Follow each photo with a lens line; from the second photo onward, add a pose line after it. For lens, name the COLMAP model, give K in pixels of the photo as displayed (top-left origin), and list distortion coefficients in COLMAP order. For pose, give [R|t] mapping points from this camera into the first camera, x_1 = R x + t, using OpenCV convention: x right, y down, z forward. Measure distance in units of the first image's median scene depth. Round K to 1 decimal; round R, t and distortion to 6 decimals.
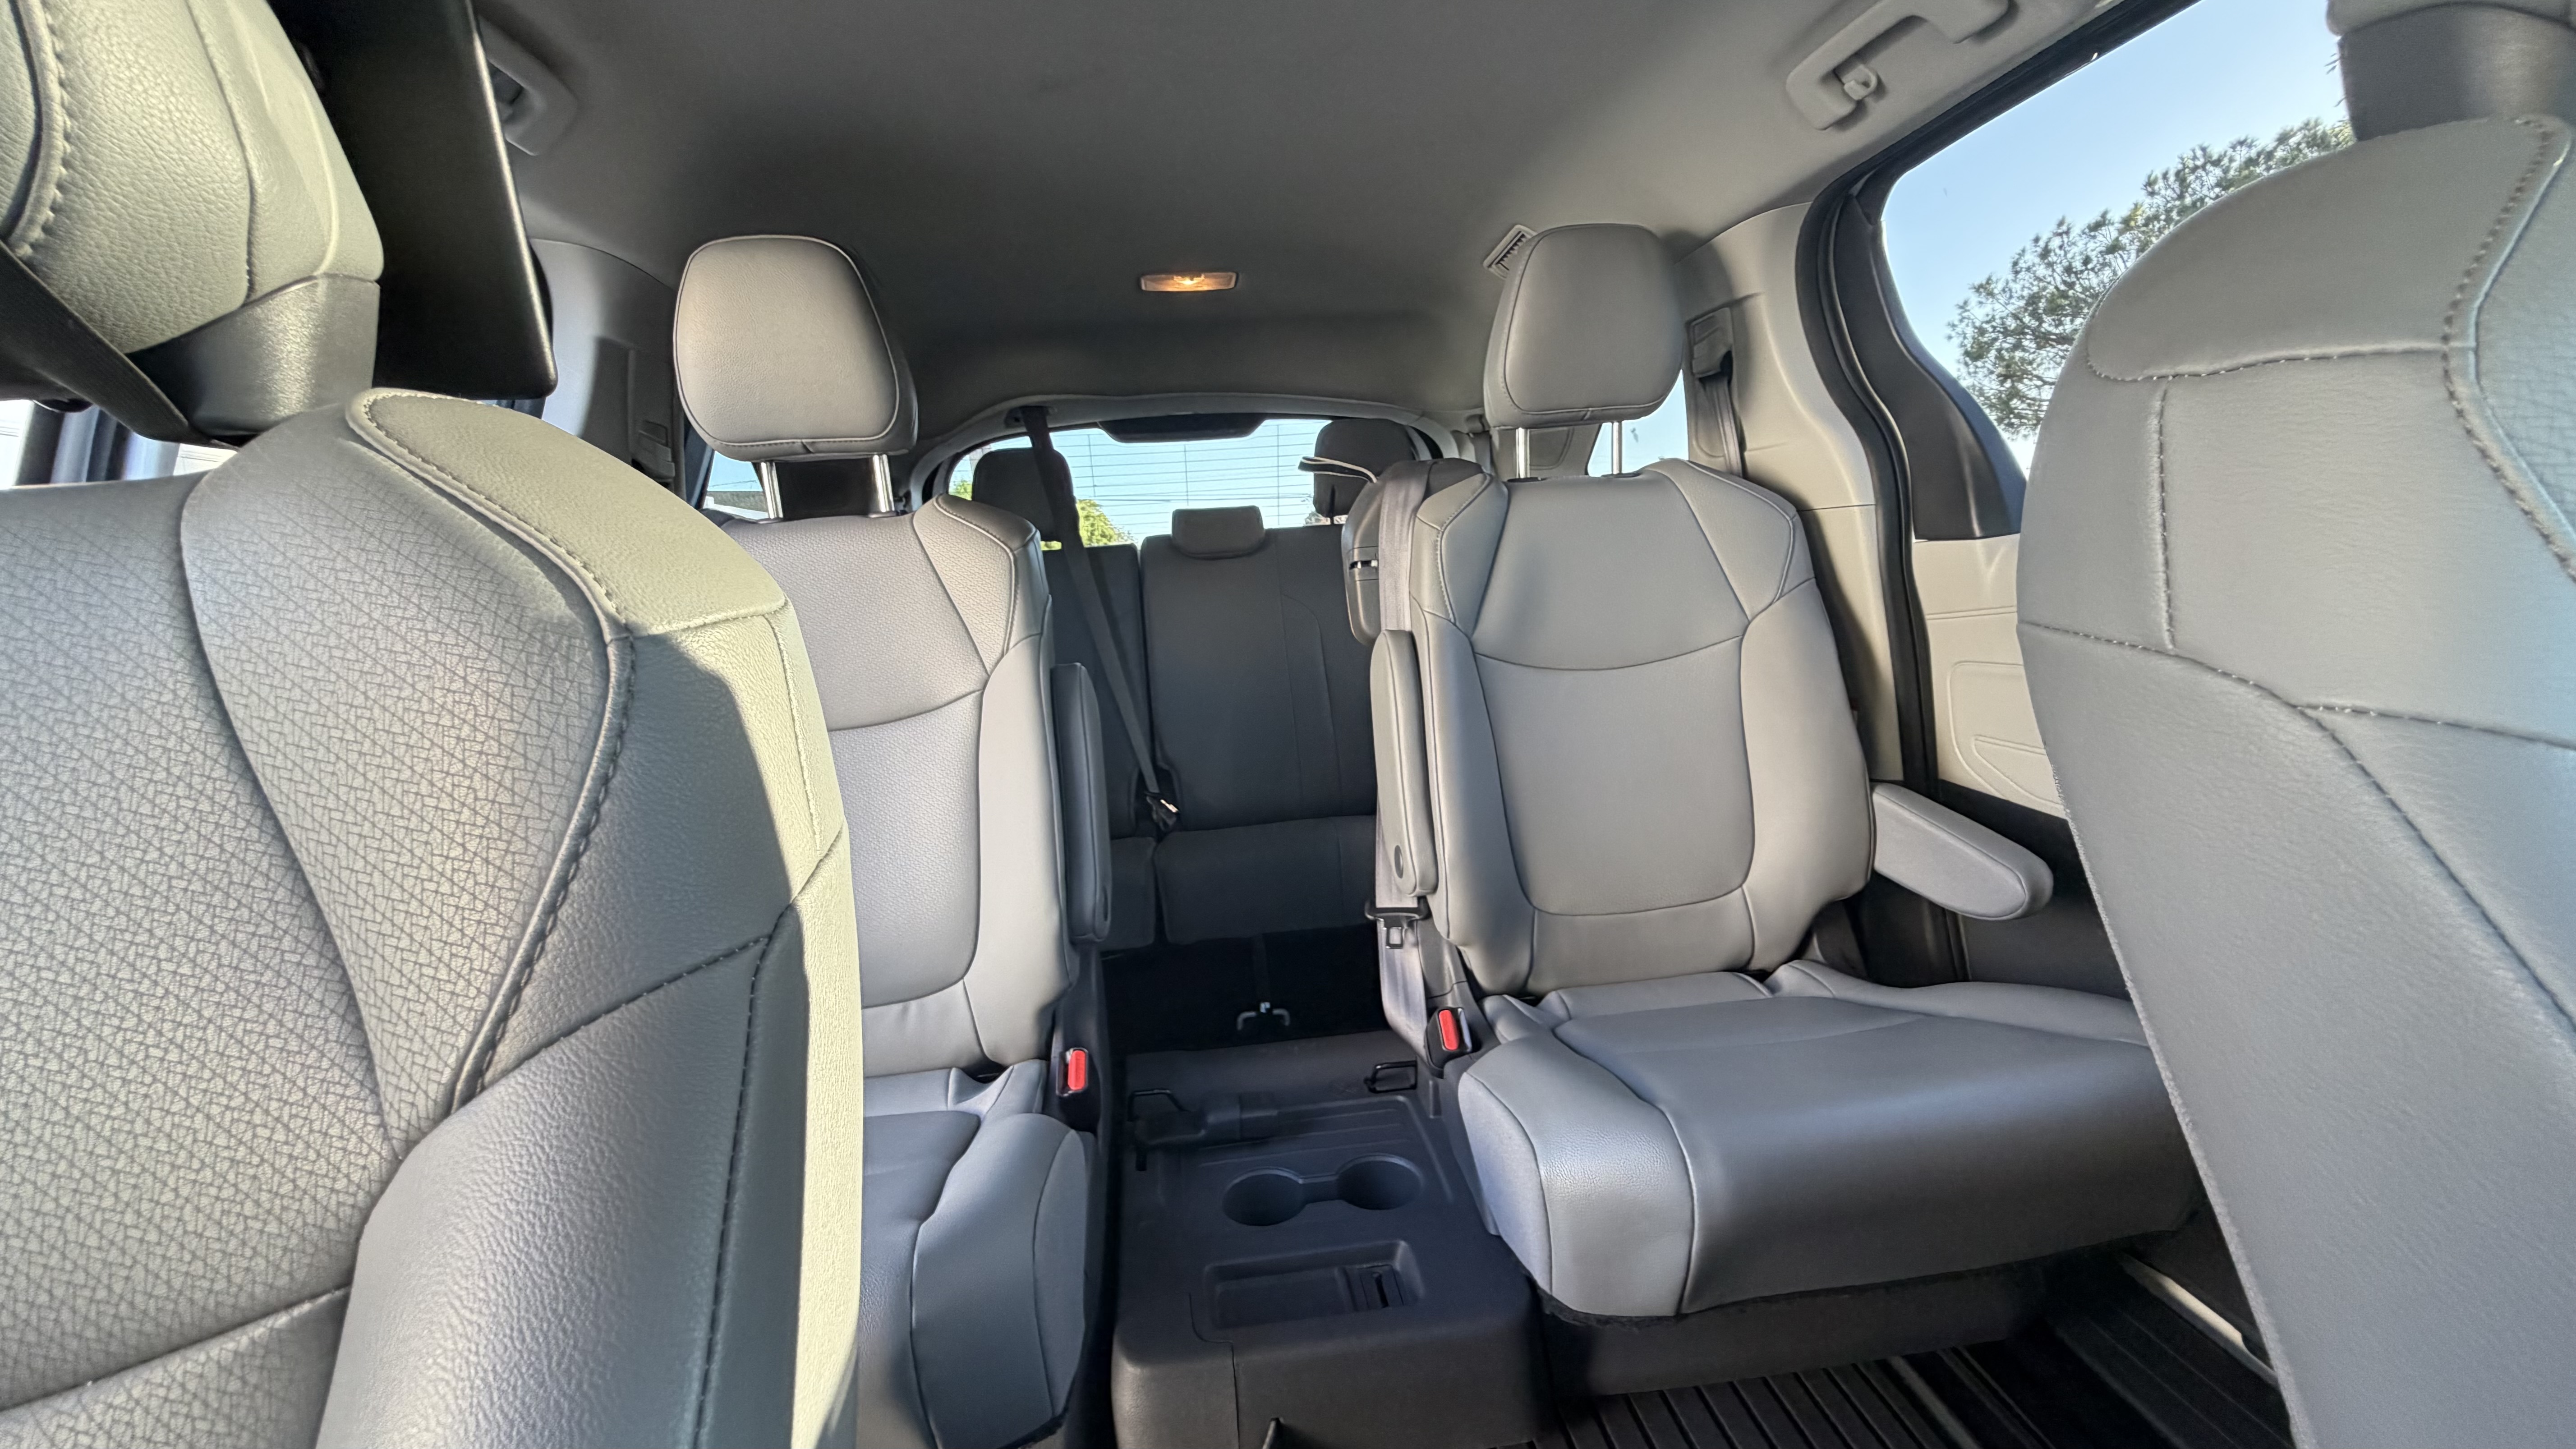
lens RADIAL K [[1019.7, 0, 1288.0], [0, 1019.7, 724.5], [0, 0, 1]] dist [-0.000605, 0.000597]
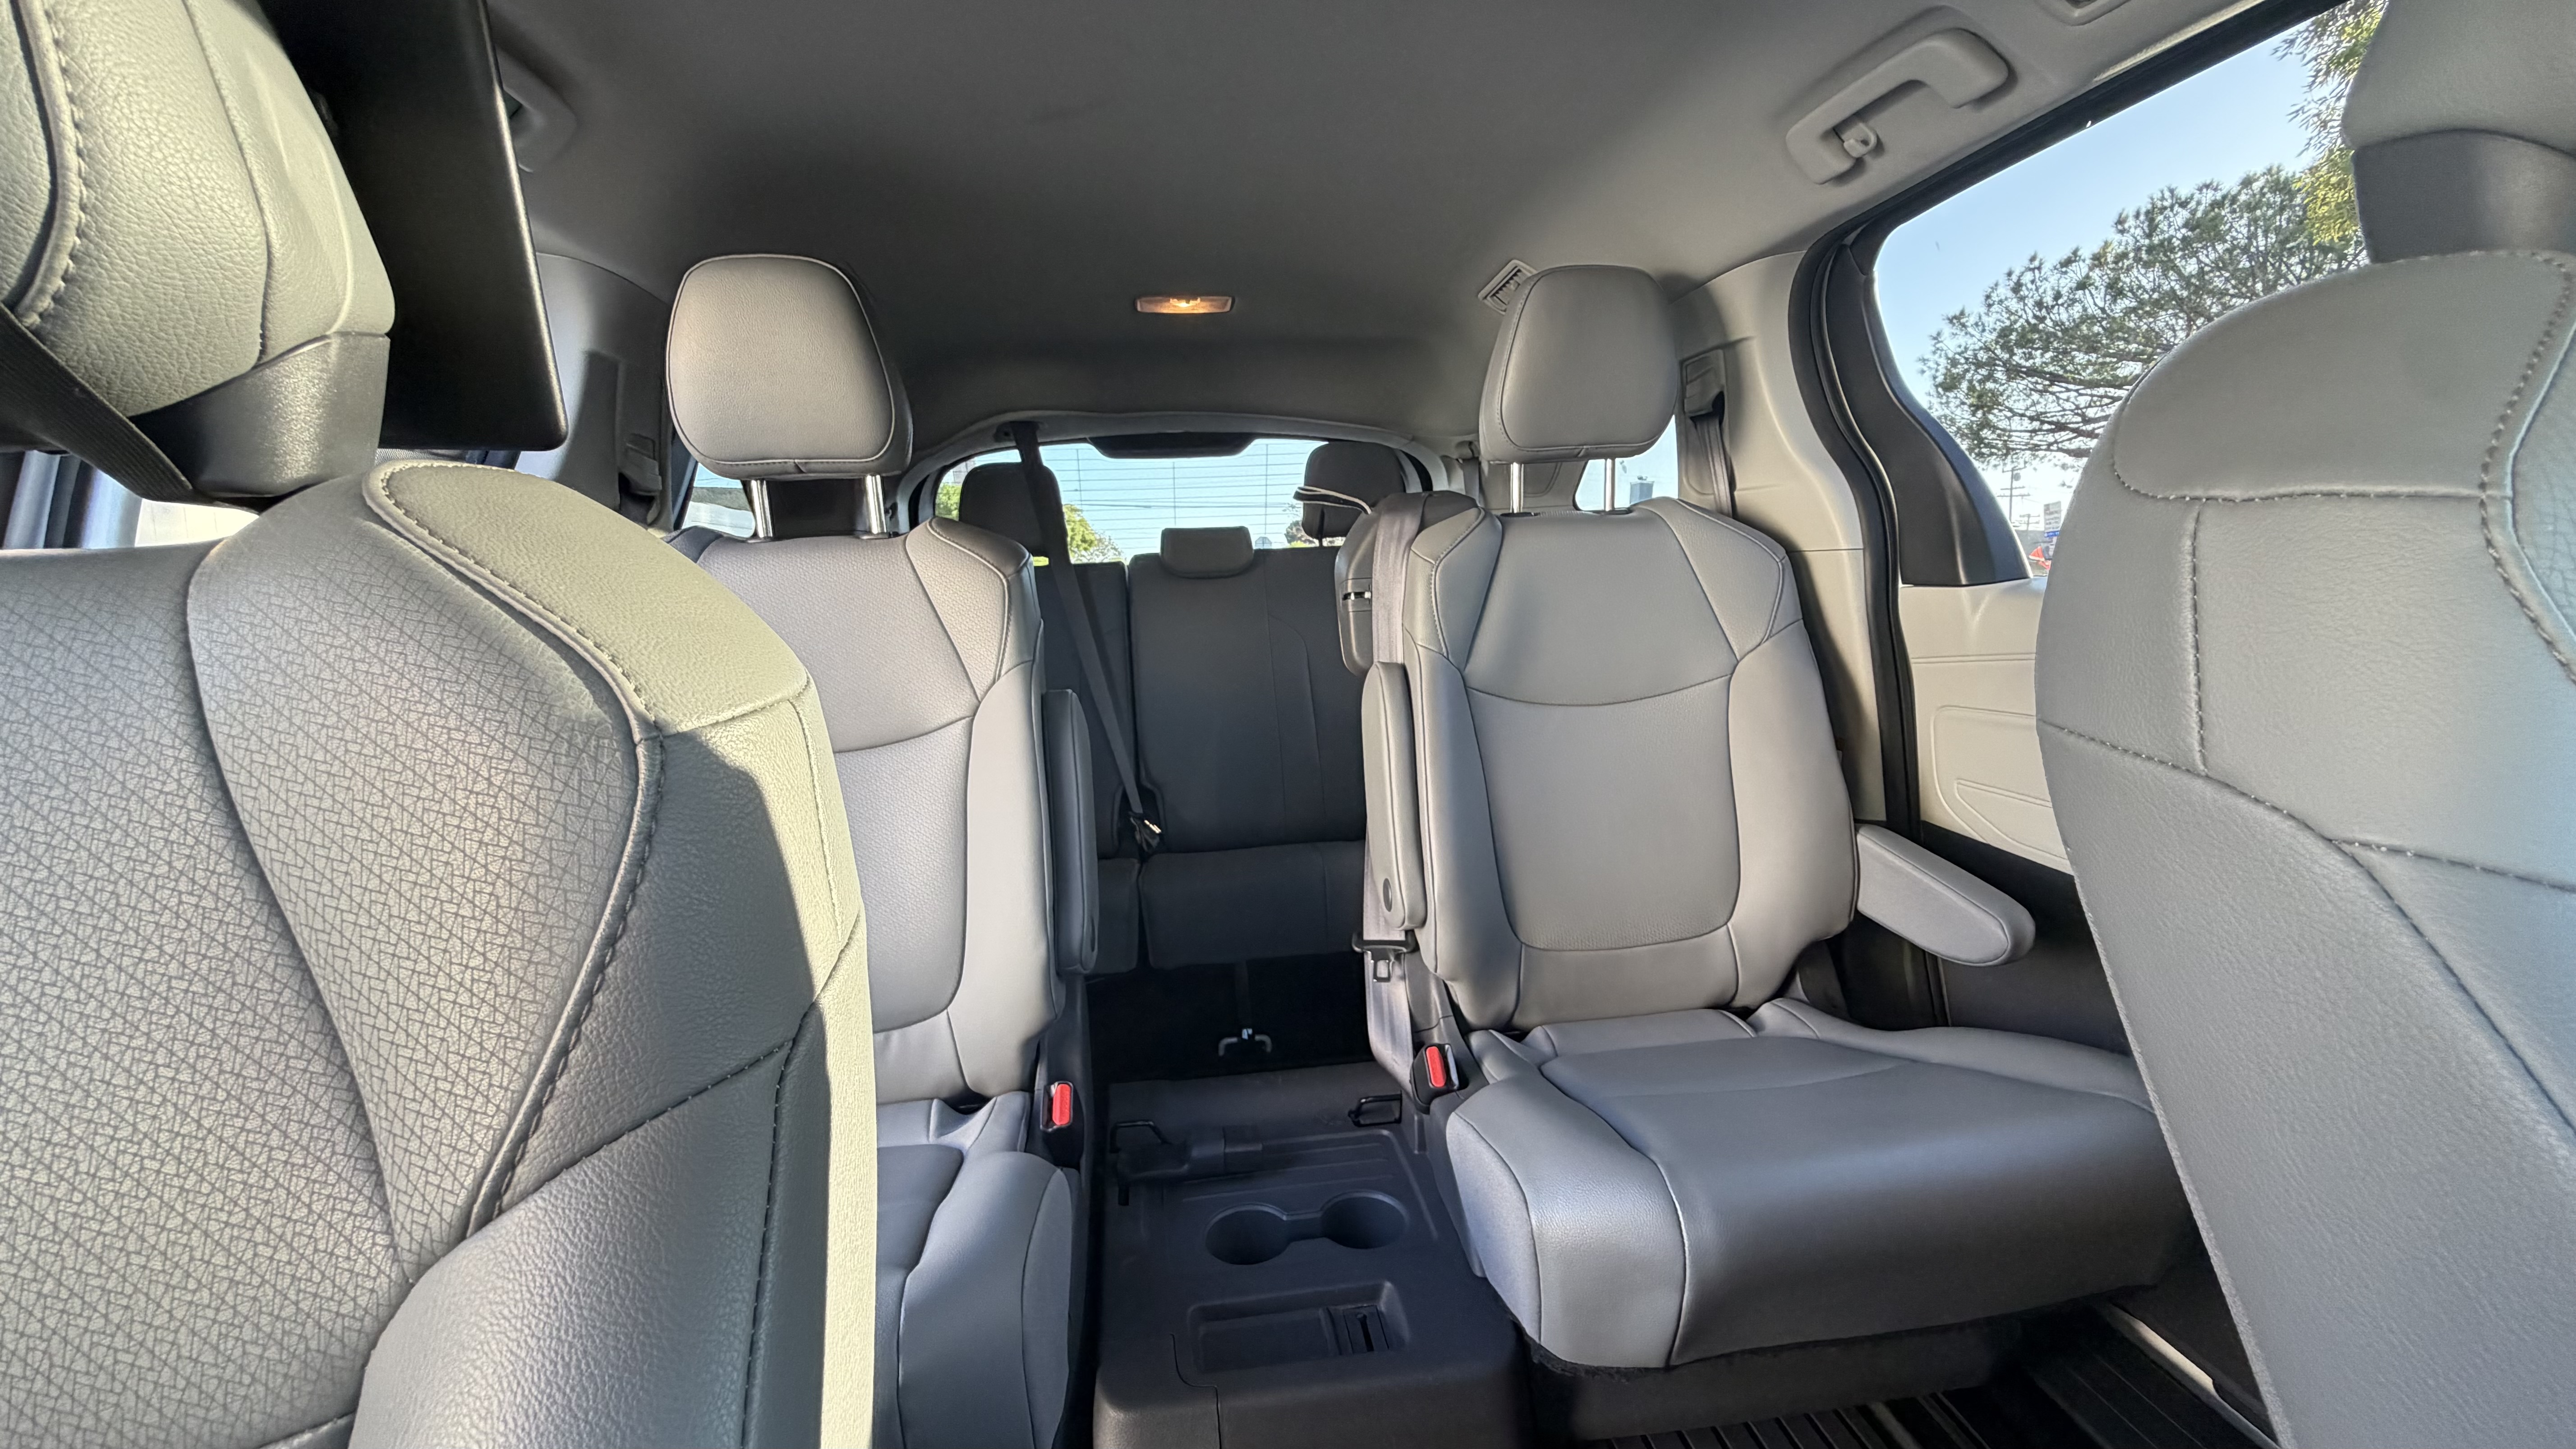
lens RADIAL K [[1019.7, 0, 1288.0], [0, 1019.7, 724.5], [0, 0, 1]] dist [-0.000605, 0.000597]
pose [[0.999563, 0.019461, 0.022258, -0.061072], [-0.019260, 0.999772, -0.009232, -0.090637], [-0.022433, 0.008799, 0.999710, 0.010762]]
